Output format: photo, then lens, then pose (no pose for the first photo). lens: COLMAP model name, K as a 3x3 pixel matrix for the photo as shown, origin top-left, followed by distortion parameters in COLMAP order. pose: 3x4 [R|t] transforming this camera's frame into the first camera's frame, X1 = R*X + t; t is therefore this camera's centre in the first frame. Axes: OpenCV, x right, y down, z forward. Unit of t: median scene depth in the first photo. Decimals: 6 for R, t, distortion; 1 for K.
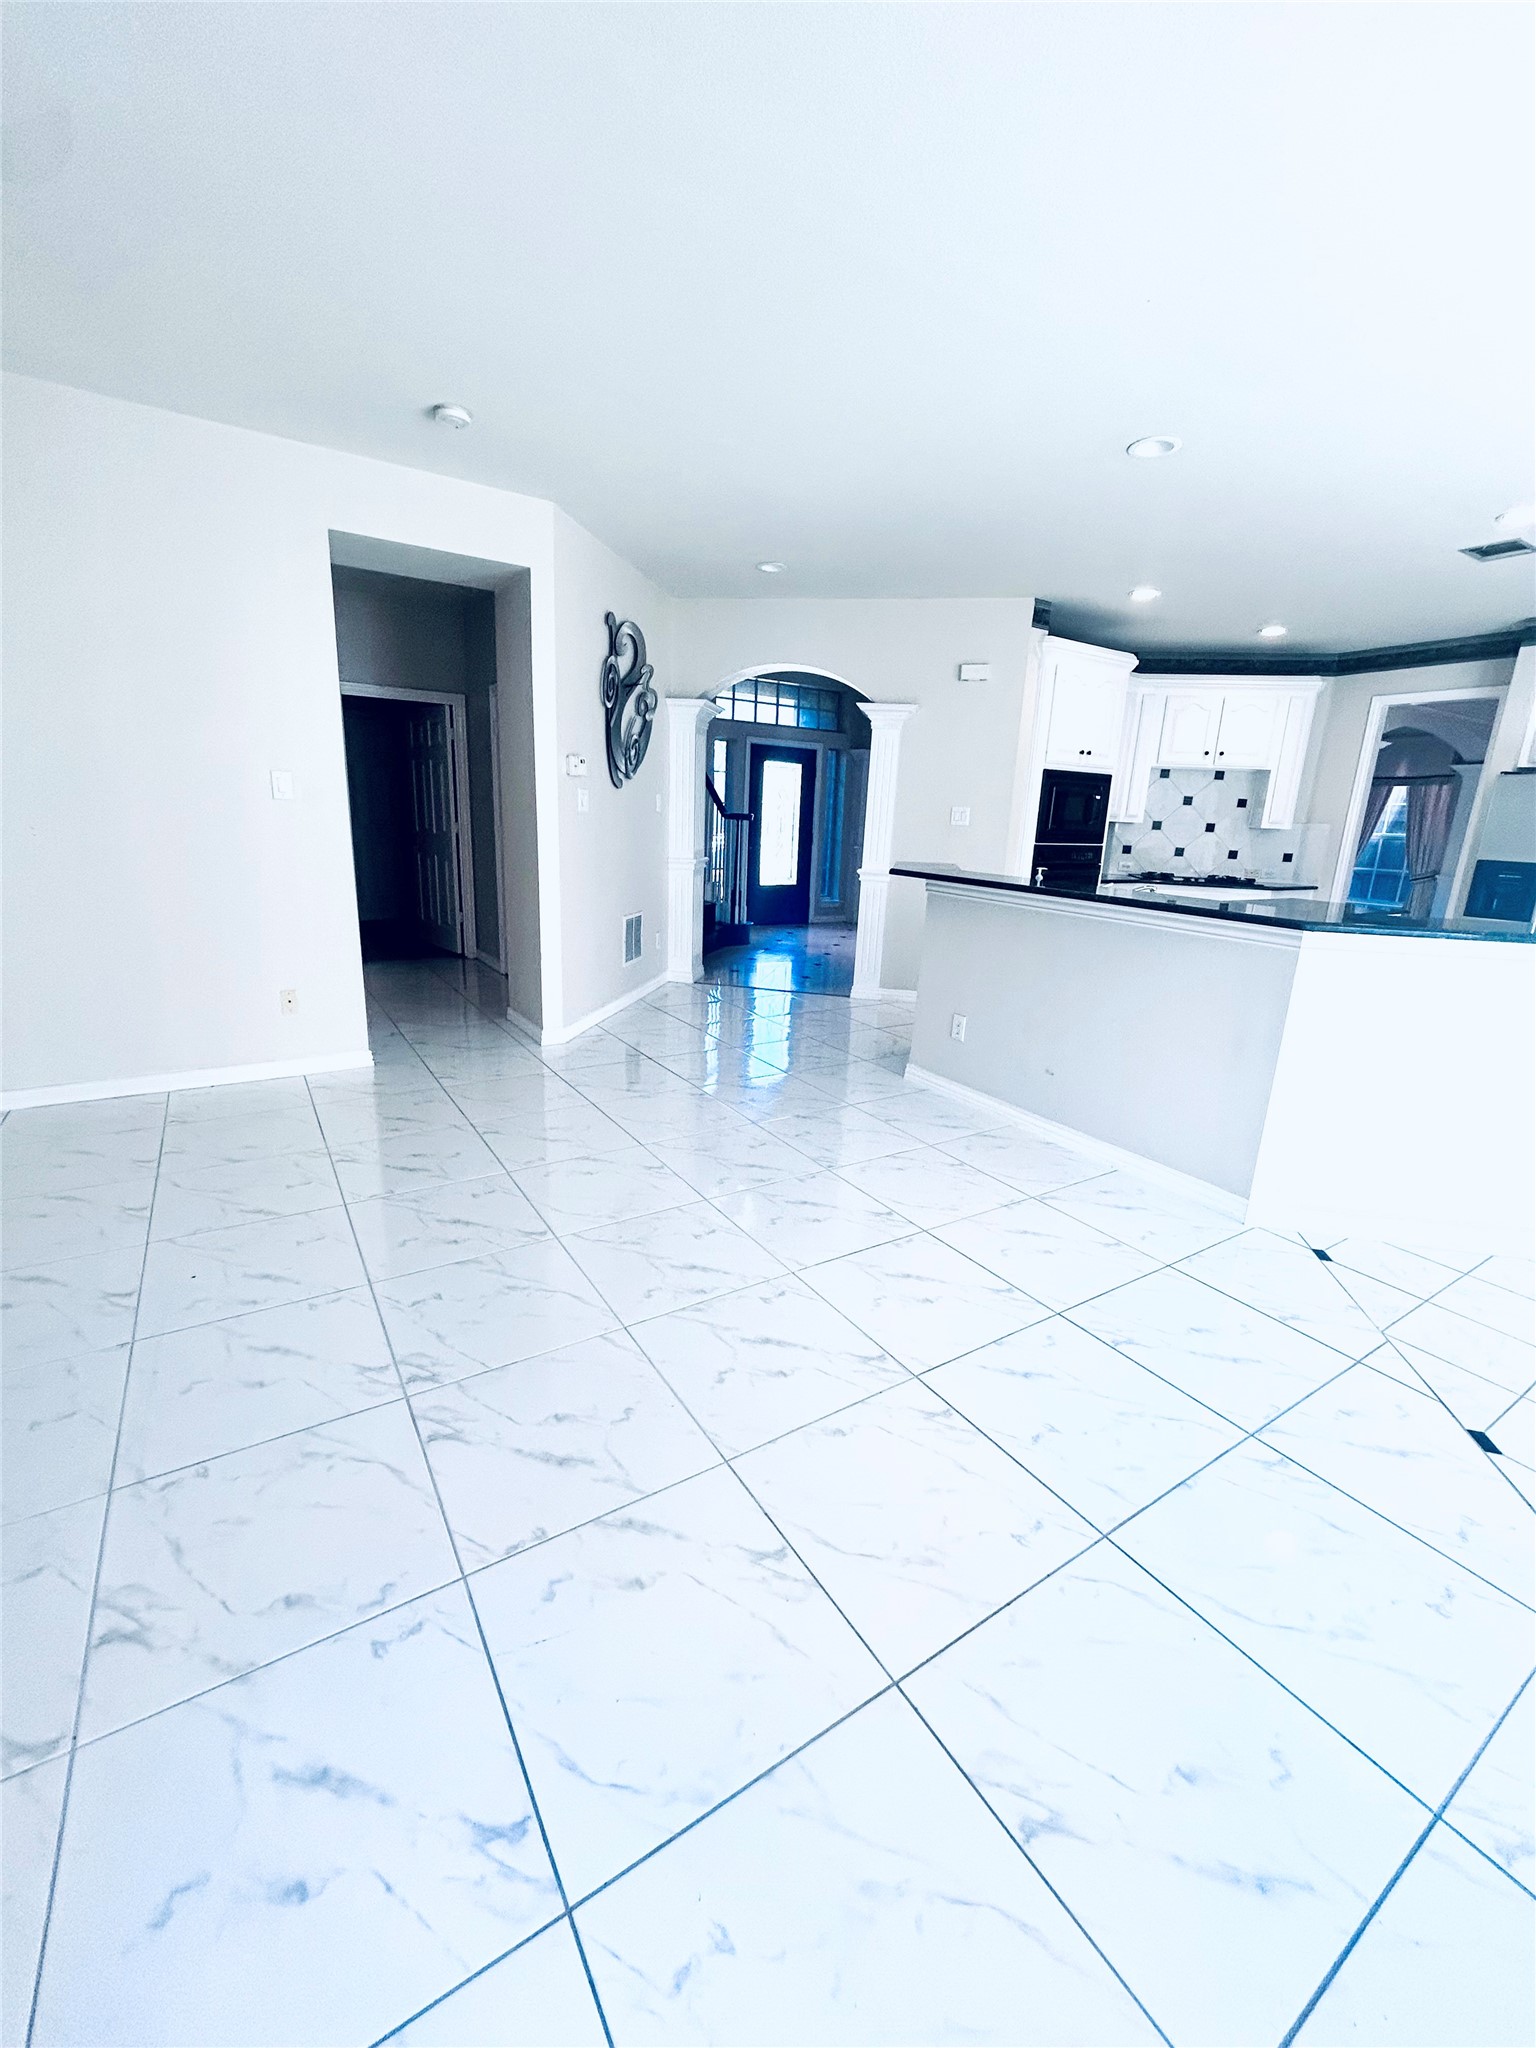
lens RADIAL K [[829.3, 0, 776.7], [0, 829.3, 1020.3], [0, 0, 1]] dist [0.002109, 0.000145]
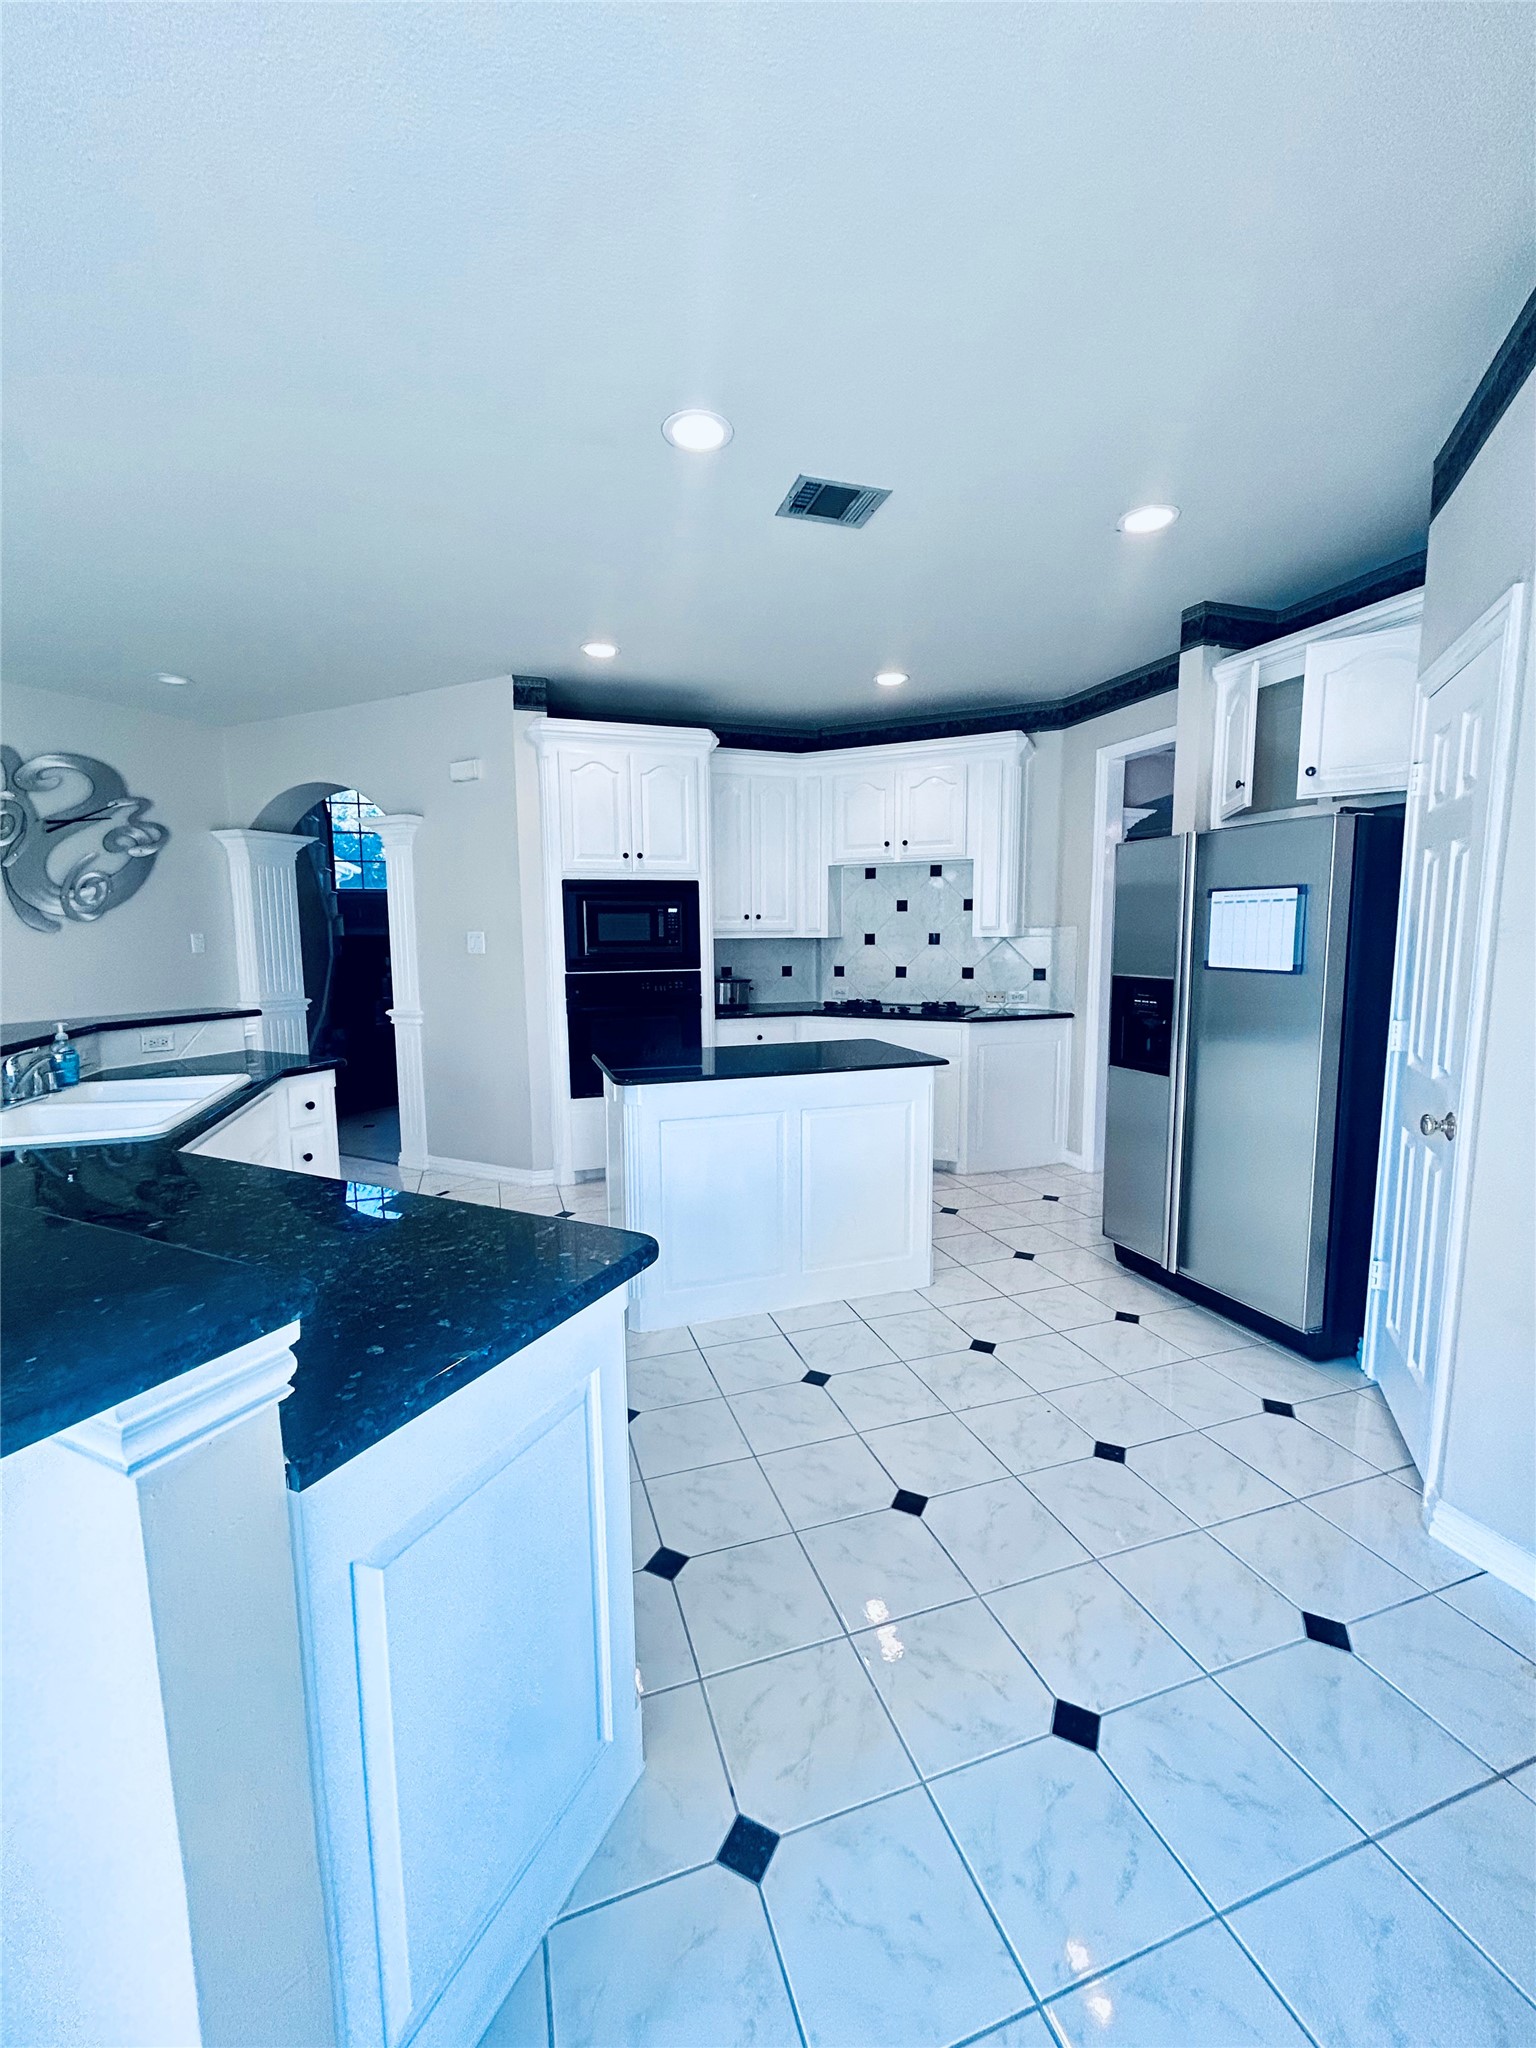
lens RADIAL K [[829.3, 0, 776.5], [0, 829.3, 1033.5], [0, 0, 1]] dist [0.002109, 0.000145]
pose [[0.968891, -0.019984, -0.246679, 1.002515], [-0.011563, 0.991991, -0.125777, -0.090214], [0.247217, 0.124716, 0.960900, 0.448975]]
